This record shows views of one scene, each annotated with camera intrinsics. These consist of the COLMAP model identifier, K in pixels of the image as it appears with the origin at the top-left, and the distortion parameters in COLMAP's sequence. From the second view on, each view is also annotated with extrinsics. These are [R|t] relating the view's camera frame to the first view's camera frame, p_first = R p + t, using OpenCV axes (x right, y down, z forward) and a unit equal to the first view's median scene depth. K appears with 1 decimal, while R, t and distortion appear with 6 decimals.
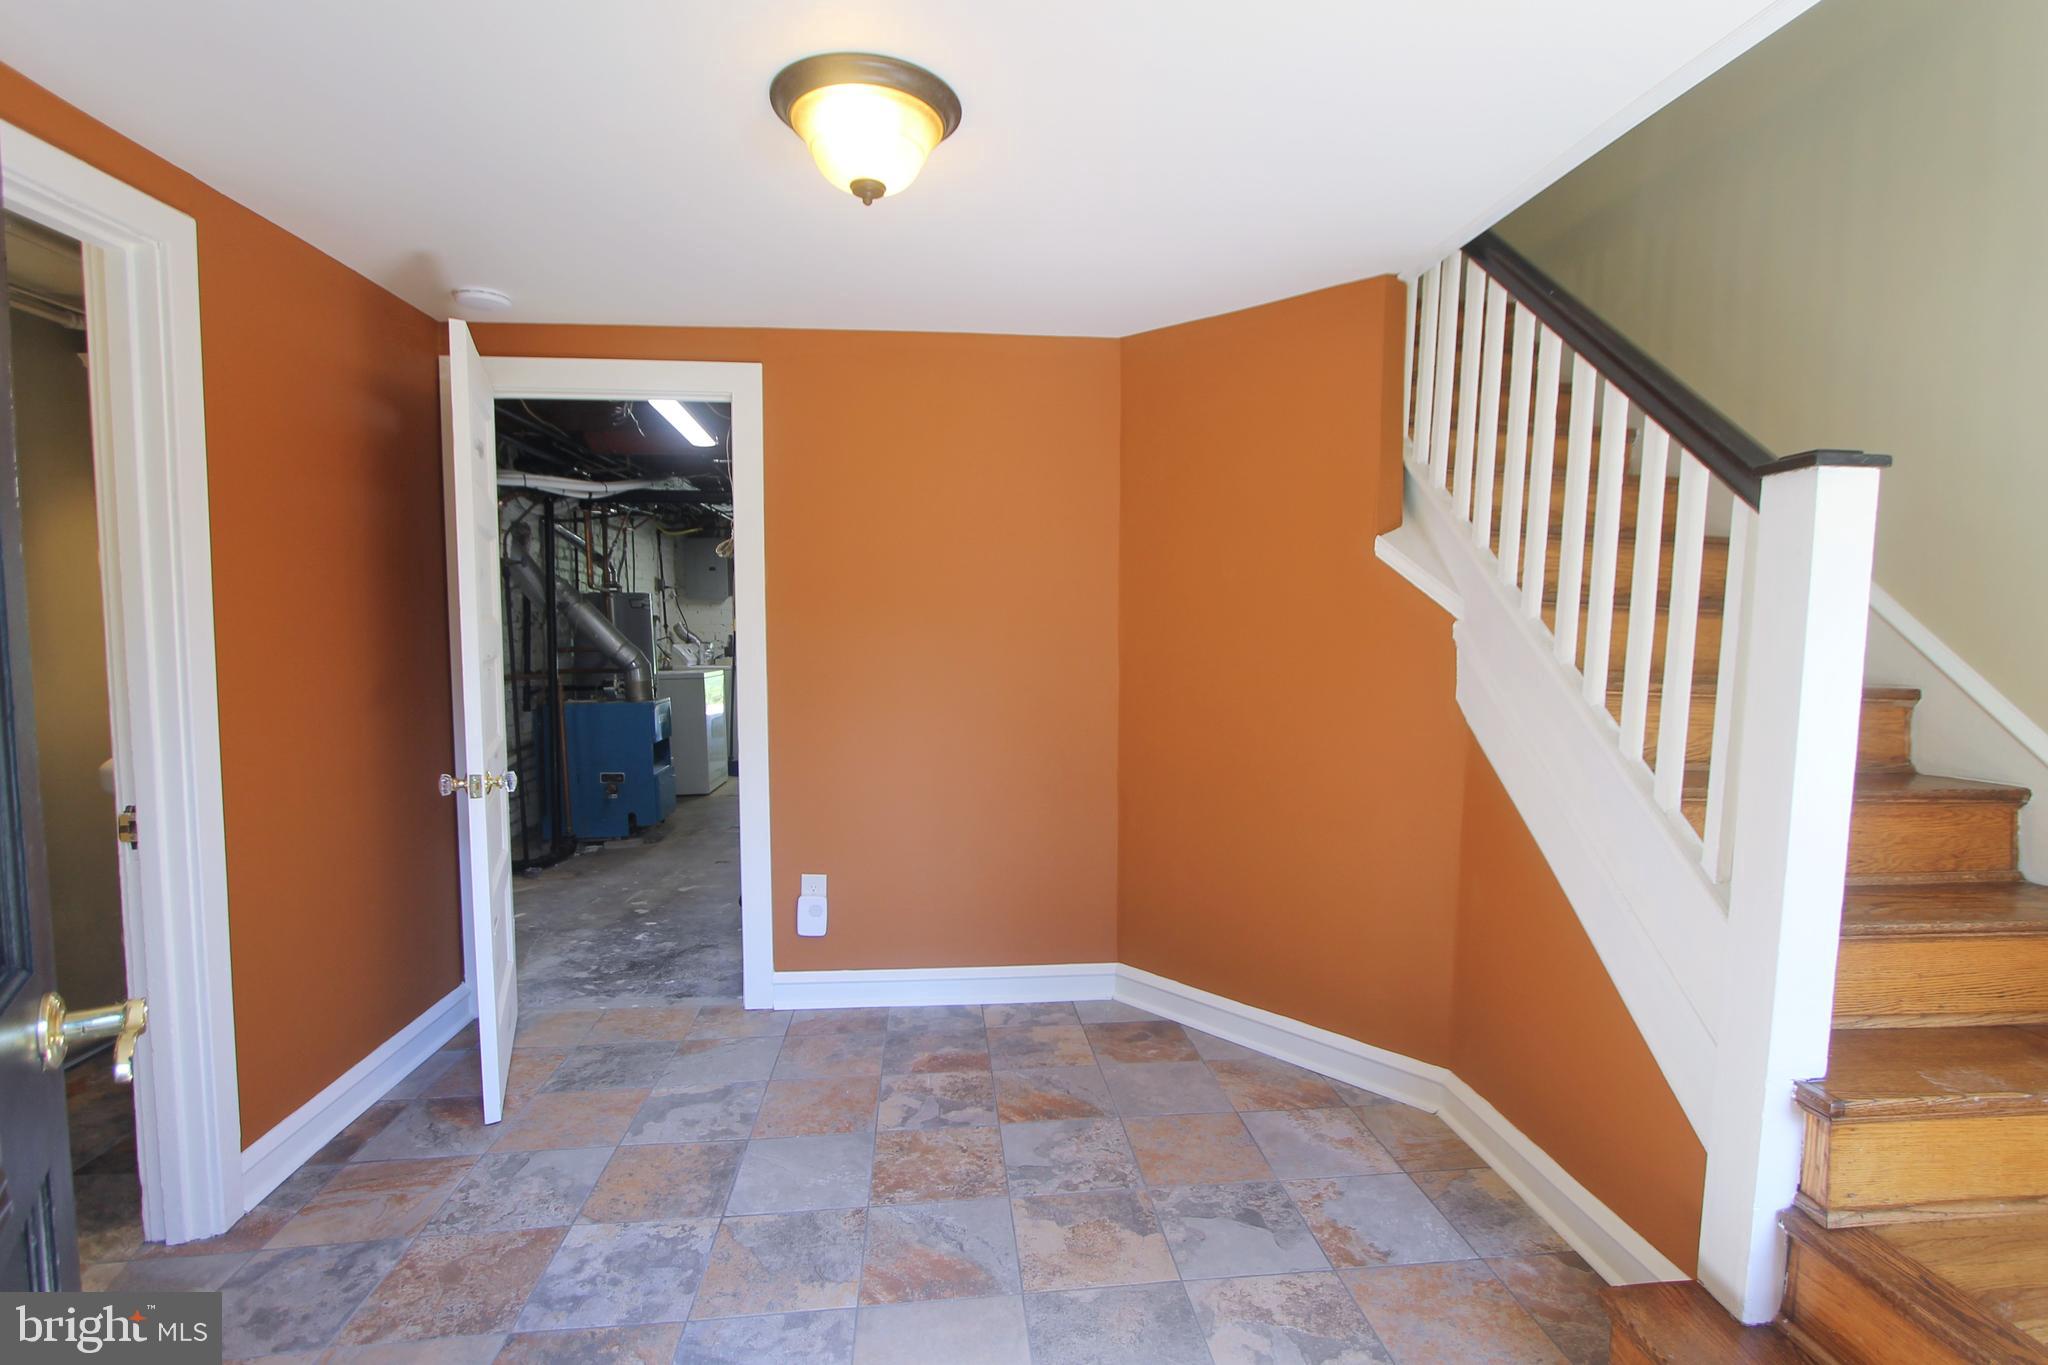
lens RADIAL K [[975.8, 0, 1051.2], [0, 975.8, 715.4], [0, 0, 1]] dist [-0.014694, 0.003046]
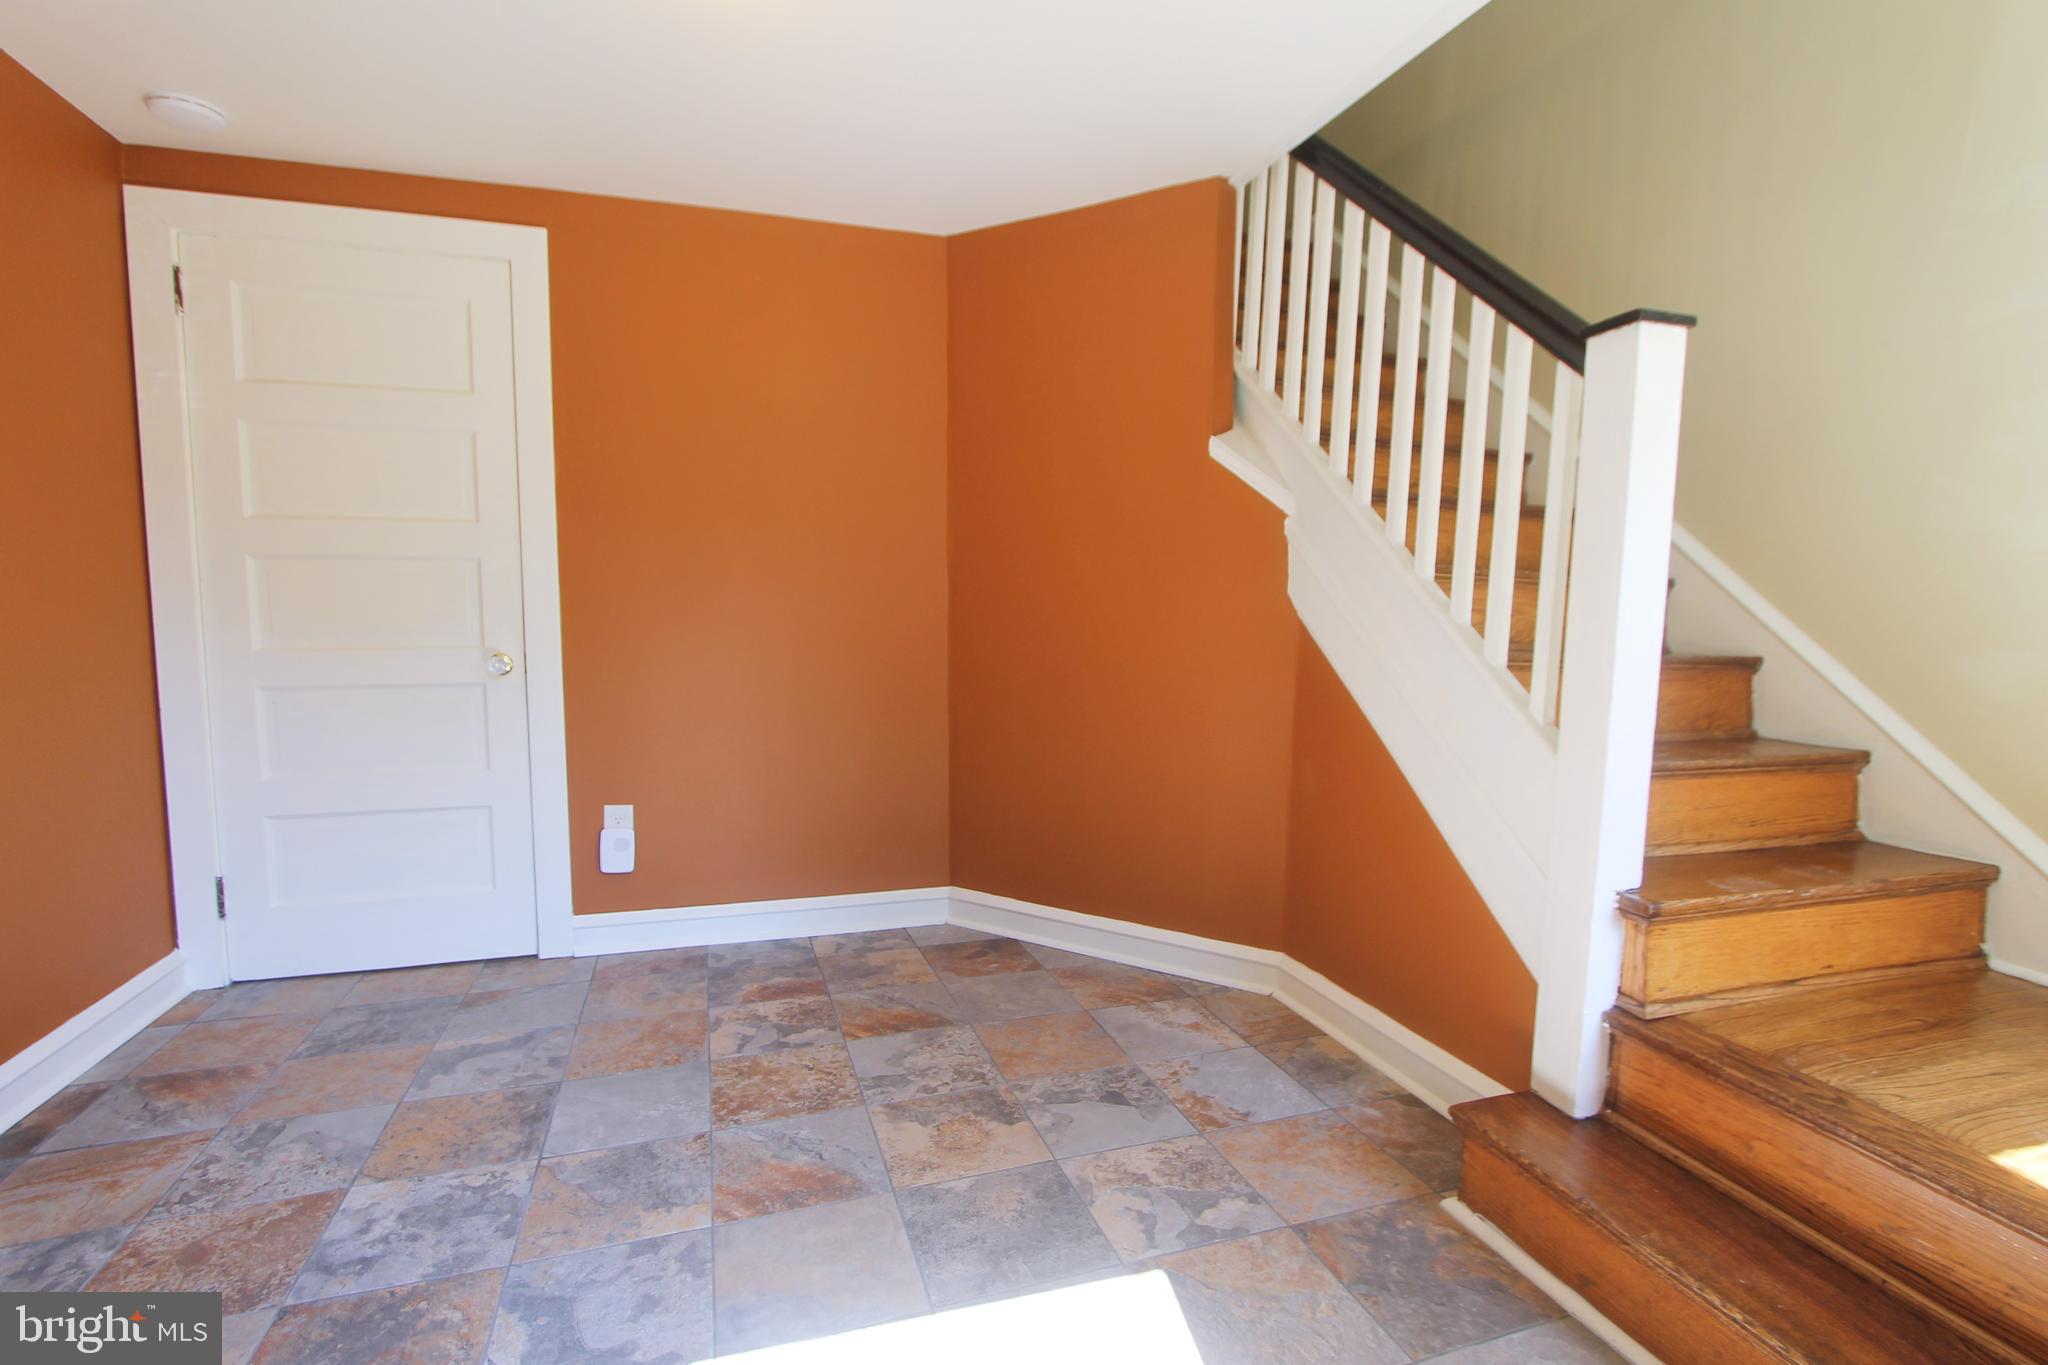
lens RADIAL K [[975.8, 0, 1048.0], [0, 975.8, 713.8], [0, 0, 1]] dist [-0.014694, 0.003046]
pose [[0.976780, -0.019921, 0.213316, -0.069066], [0.015748, 0.999650, 0.021246, 0.102795], [-0.213665, -0.017393, 0.976752, 0.044704]]
